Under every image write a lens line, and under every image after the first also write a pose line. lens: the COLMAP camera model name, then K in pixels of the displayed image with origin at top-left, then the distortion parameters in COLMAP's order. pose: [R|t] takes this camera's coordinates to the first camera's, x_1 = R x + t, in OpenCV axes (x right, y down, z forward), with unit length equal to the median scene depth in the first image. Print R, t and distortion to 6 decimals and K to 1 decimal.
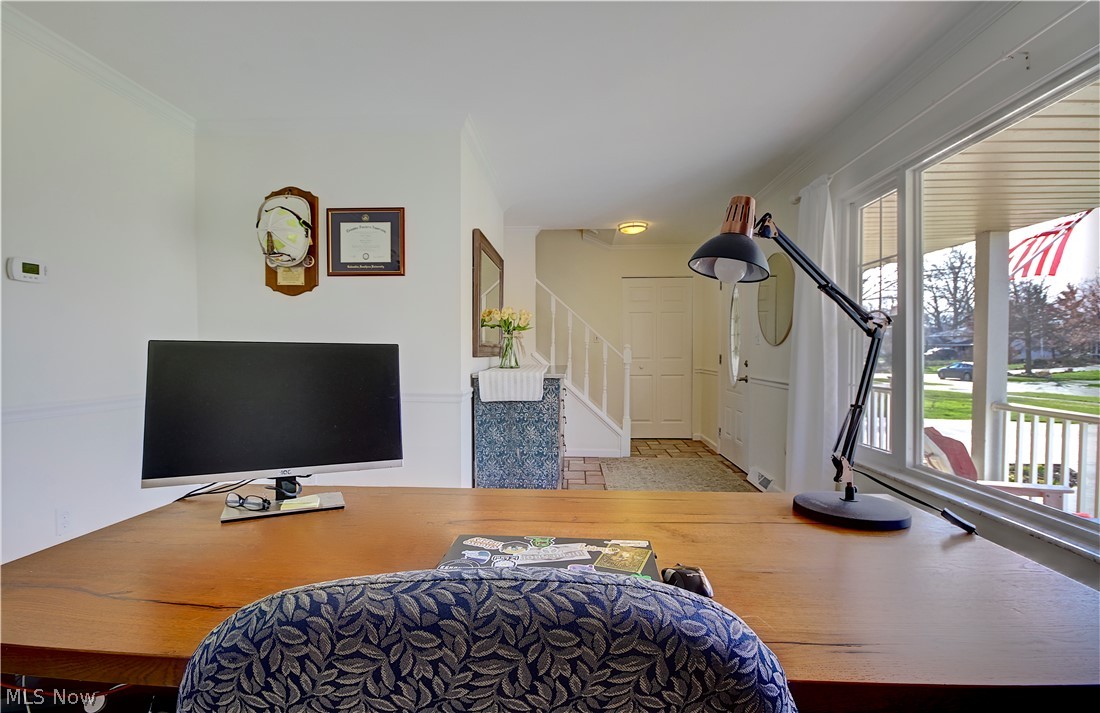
lens RADIAL K [[512.4, 0, 550.5], [0, 512.4, 362.6], [0, 0, 1]] dist [-0.001167, -0.000734]
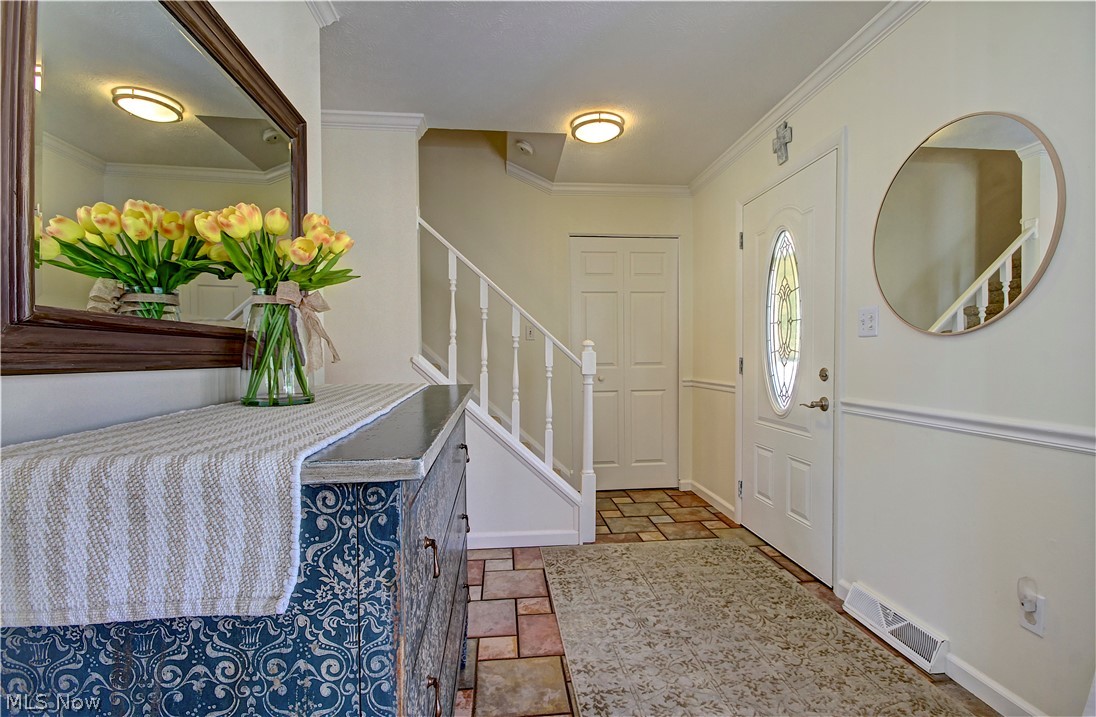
lens RADIAL K [[521.9, 0, 561.6], [0, 521.9, 367.4], [0, 0, 1]] dist [0.000411, -0.007554]
pose [[0.986091, -0.009434, 0.165938, 0.027090], [0.009707, 0.999953, -0.000832, -0.006402], [-0.165922, 0.002431, 0.986136, 0.448937]]
